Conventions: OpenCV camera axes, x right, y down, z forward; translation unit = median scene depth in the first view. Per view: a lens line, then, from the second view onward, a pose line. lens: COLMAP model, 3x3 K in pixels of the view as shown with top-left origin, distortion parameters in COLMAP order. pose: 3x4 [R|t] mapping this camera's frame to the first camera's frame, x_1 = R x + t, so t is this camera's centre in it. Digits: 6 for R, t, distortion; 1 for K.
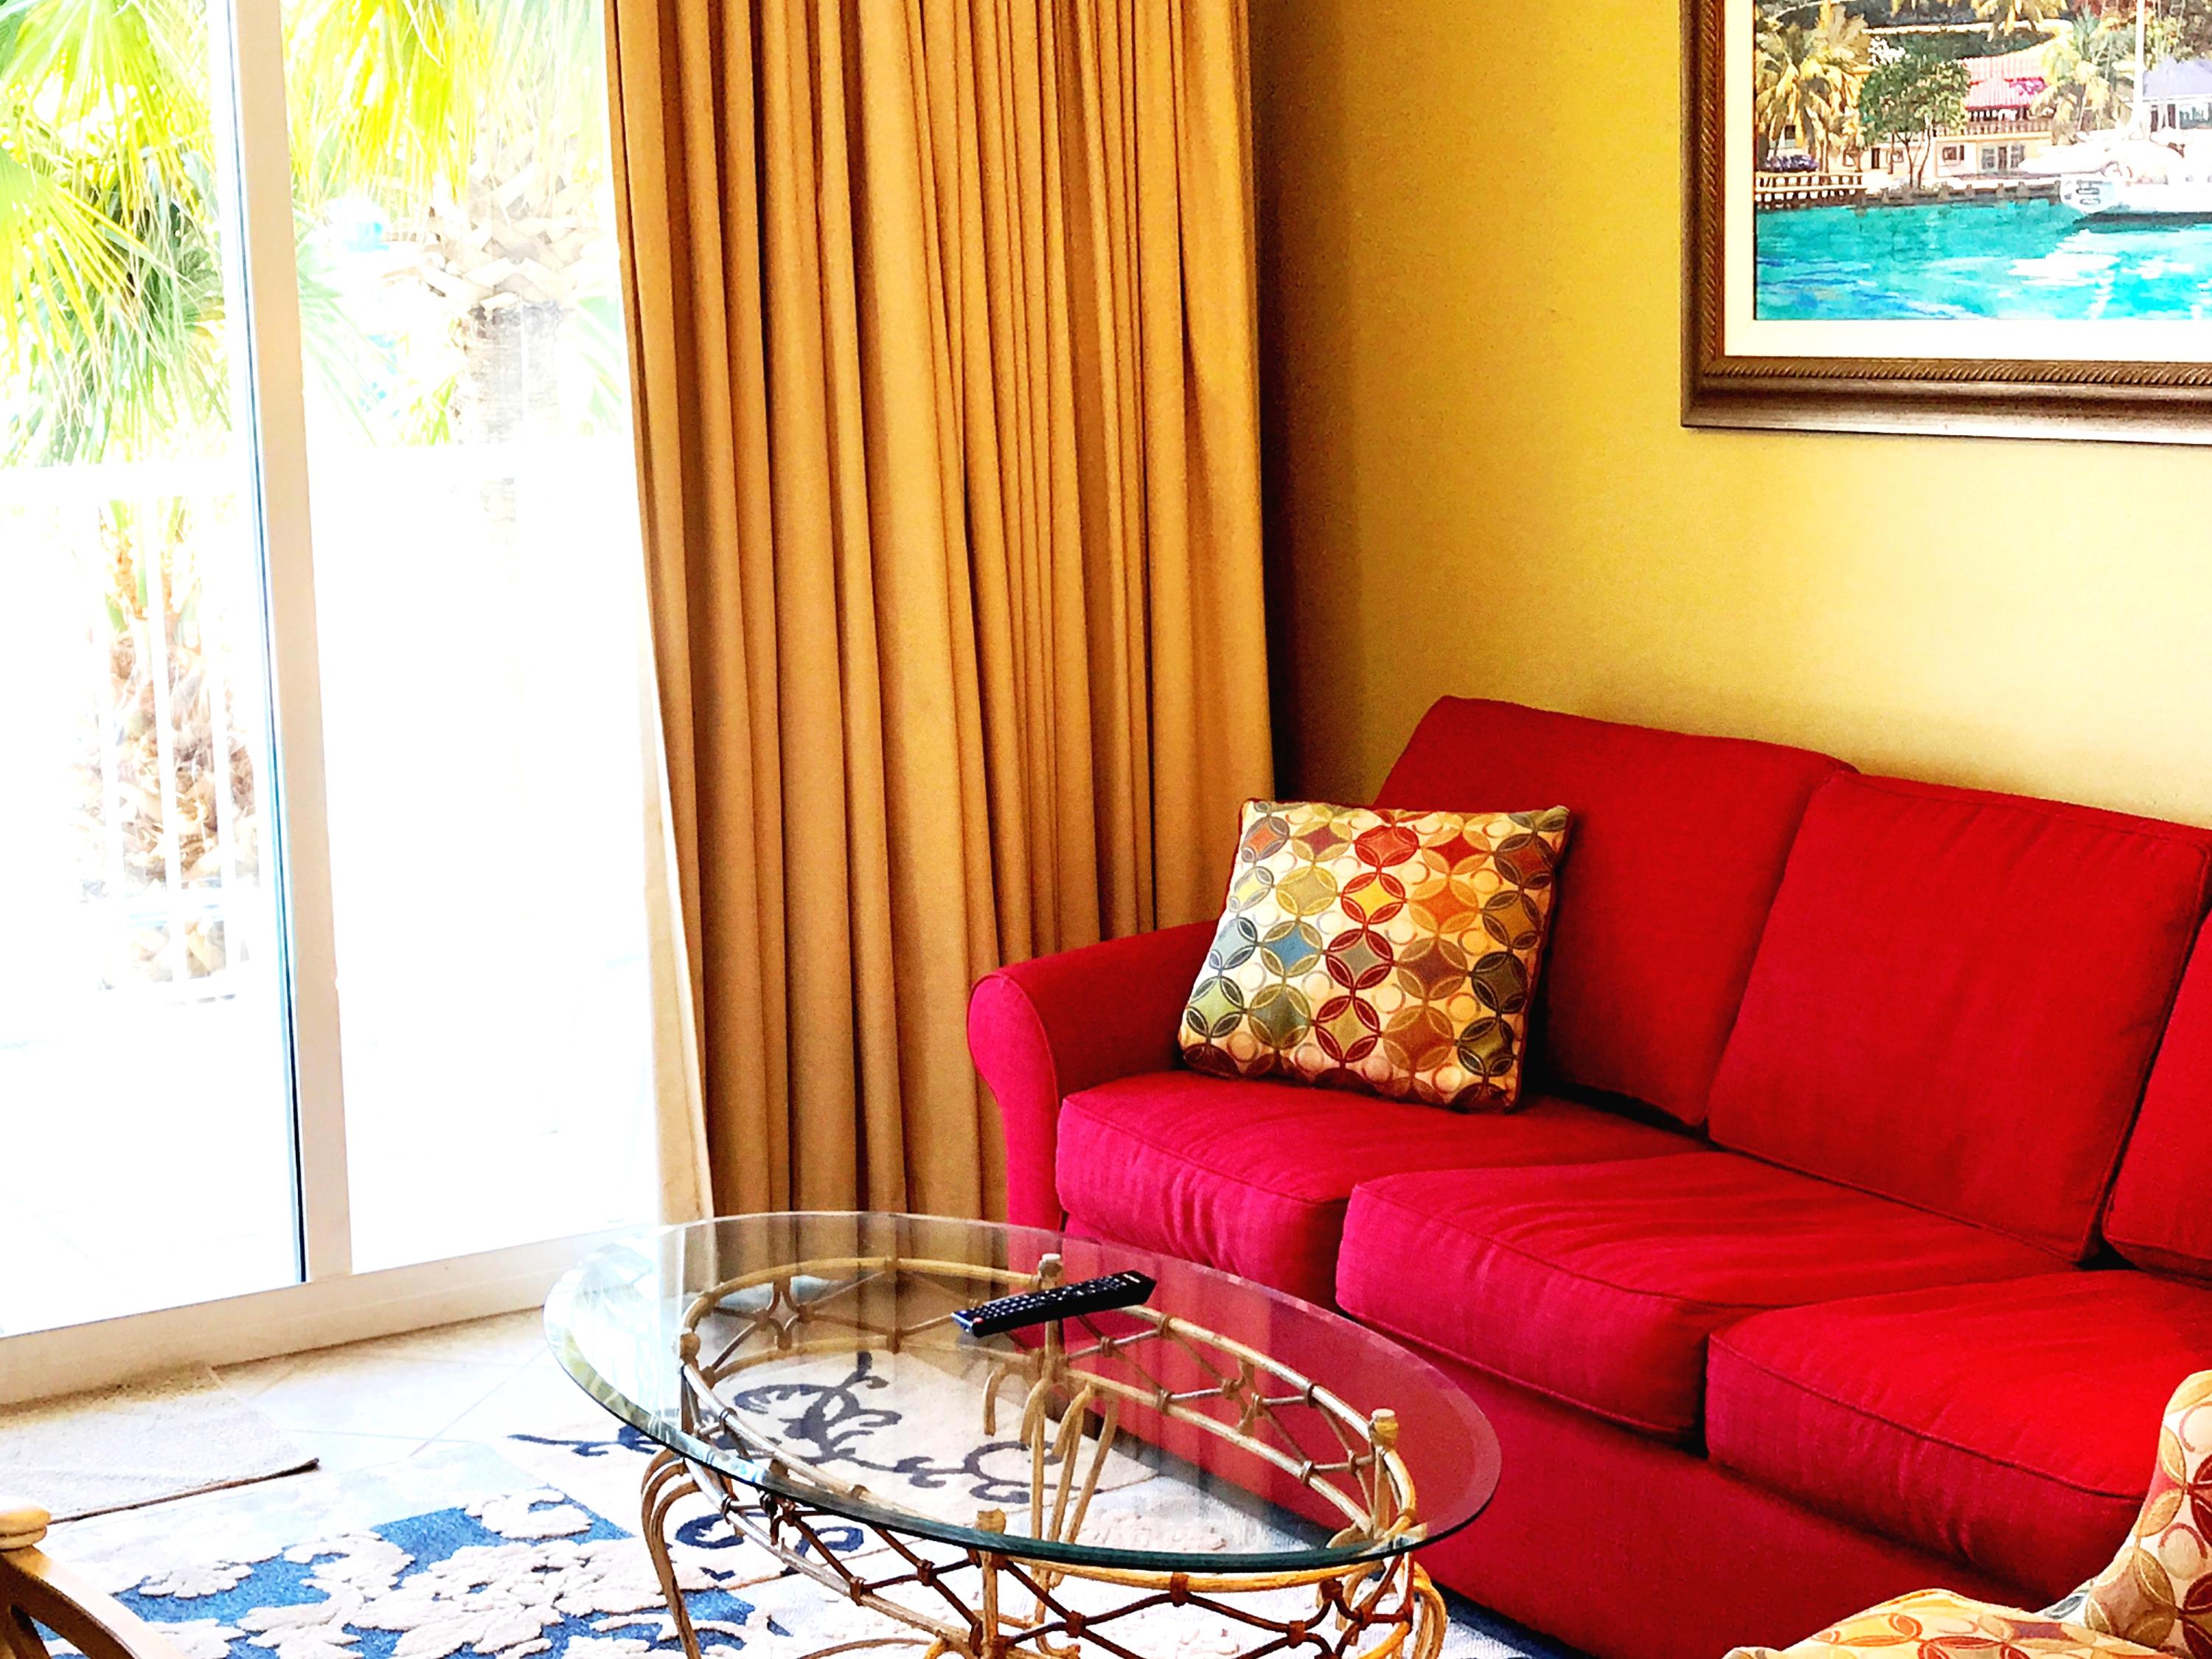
lens RADIAL K [[3583.7, 0, 1073.3], [0, 3583.7, 835.7], [0, 0, 1]] dist [0.195200, -0.704569]
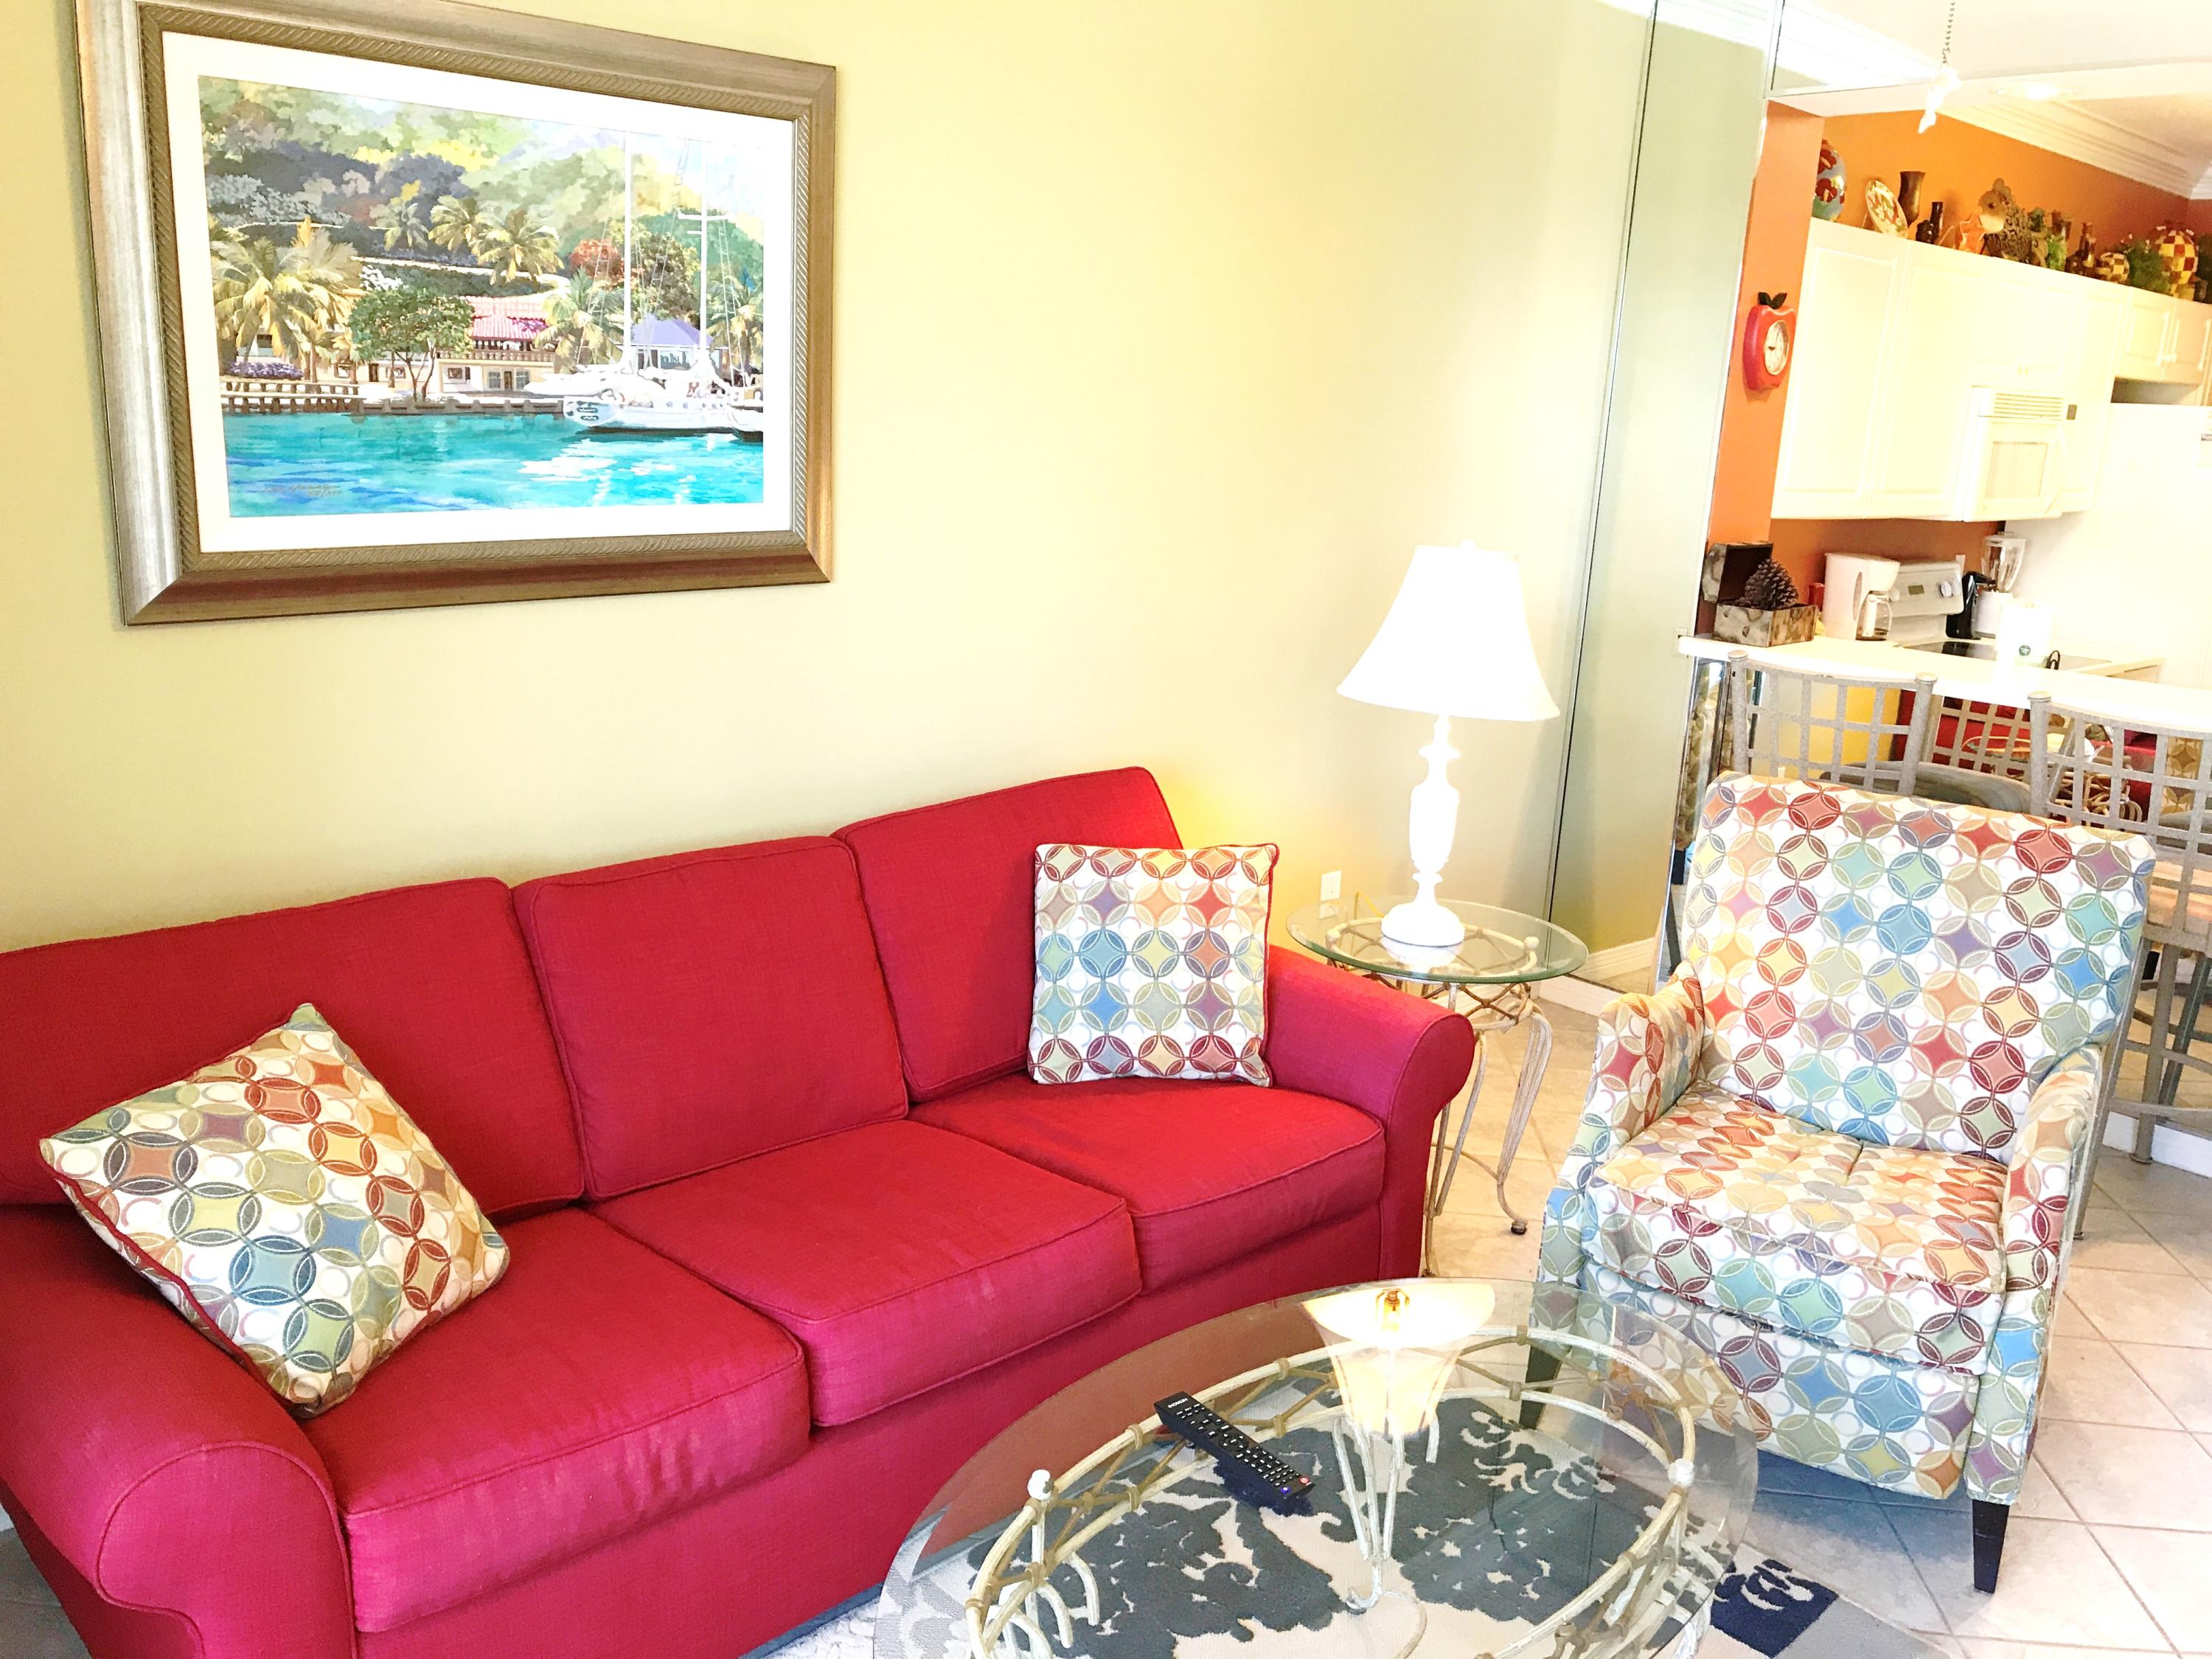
lens RADIAL K [[1835.6, 0, 1106.0], [0, 1835.6, 829.5], [0, 0, 1]] dist [-0.026623, 0.085611]
pose [[-0.159960, -0.223092, 0.961584, -0.411845], [0.132036, 0.960538, 0.244813, -0.161555], [-0.978253, 0.166124, -0.124191, 0.881430]]
